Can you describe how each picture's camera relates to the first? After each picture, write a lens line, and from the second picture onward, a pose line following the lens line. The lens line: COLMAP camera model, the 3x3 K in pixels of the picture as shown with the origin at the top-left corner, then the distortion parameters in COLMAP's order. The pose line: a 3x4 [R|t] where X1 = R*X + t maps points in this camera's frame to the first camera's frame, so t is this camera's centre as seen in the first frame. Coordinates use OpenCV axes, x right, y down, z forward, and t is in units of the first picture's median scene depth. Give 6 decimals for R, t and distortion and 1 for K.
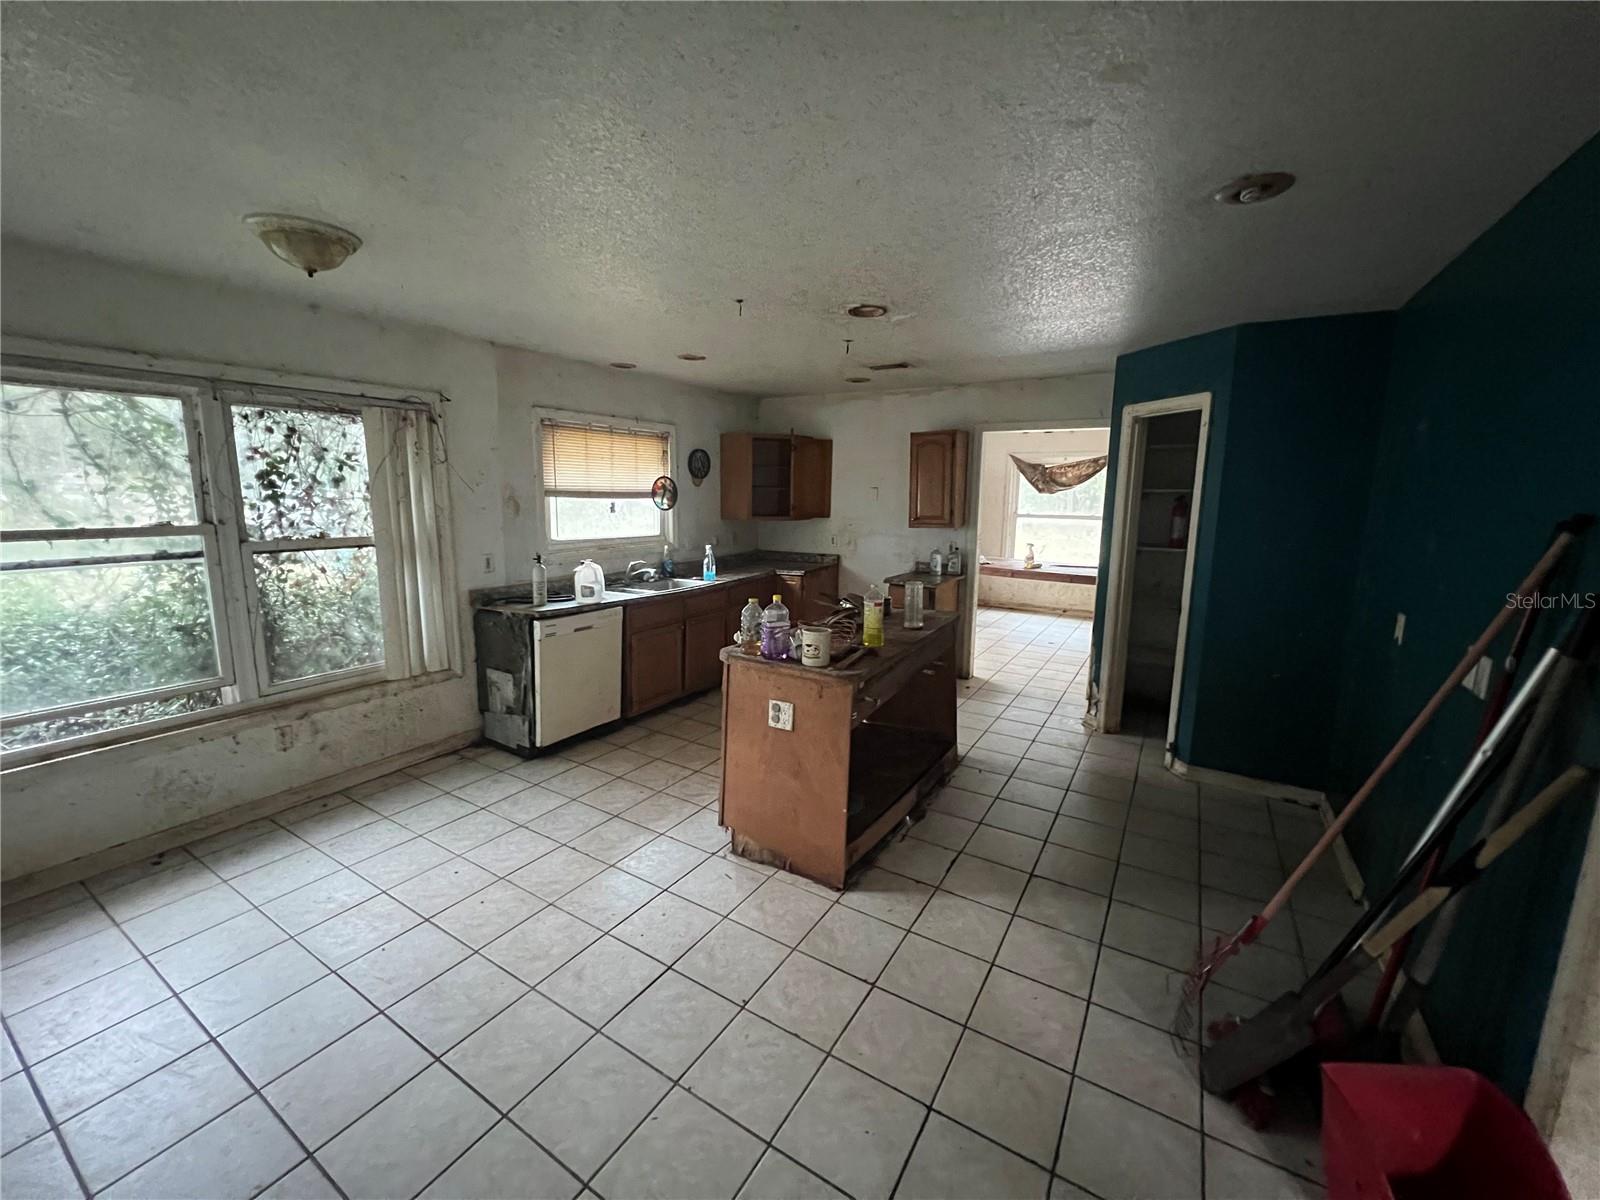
lens RADIAL K [[643.8, 0, 797.1], [0, 643.8, 594.7], [0, 0, 1]] dist [0.000396, 0.000391]
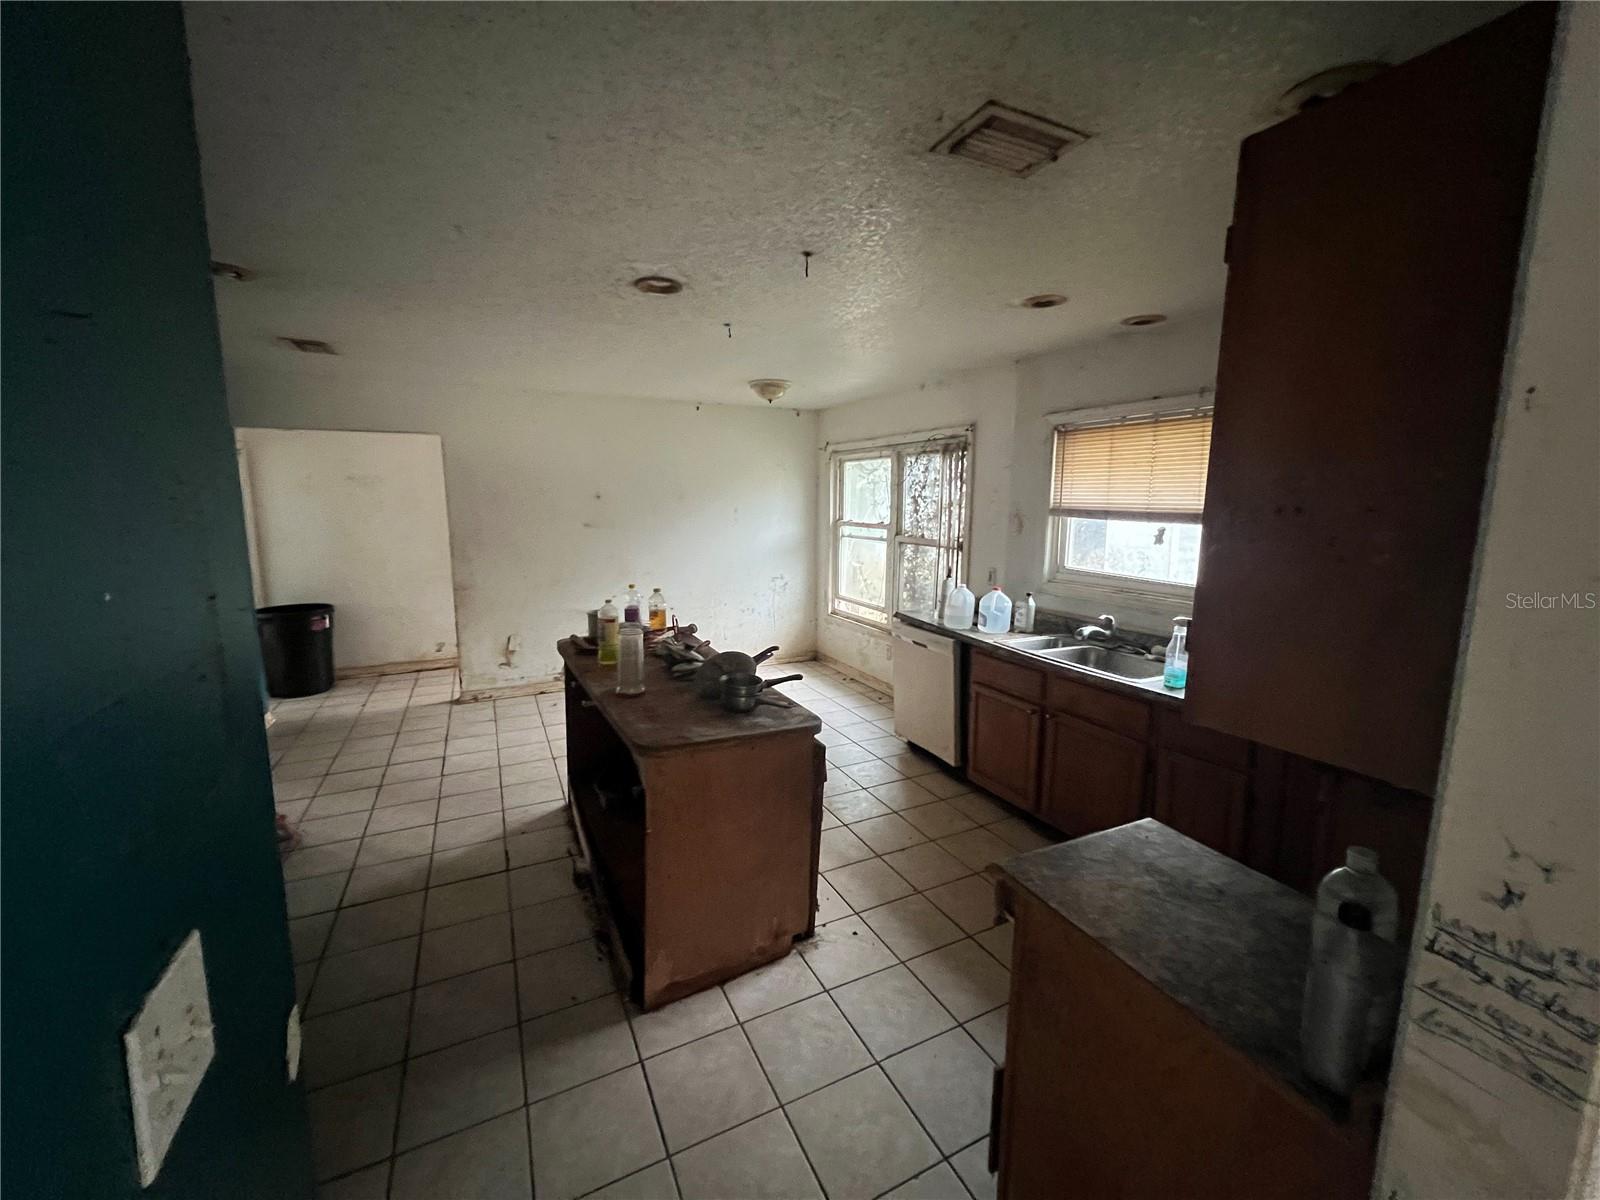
lens RADIAL K [[643.8, 0, 799.2], [0, 643.8, 594.0], [0, 0, 1]] dist [0.000396, 0.000391]
pose [[-0.533970, 0.105048, -0.838952, 0.726970], [-0.153119, 0.963830, 0.218141, -0.256820], [0.831523, 0.244940, -0.498572, 1.609825]]
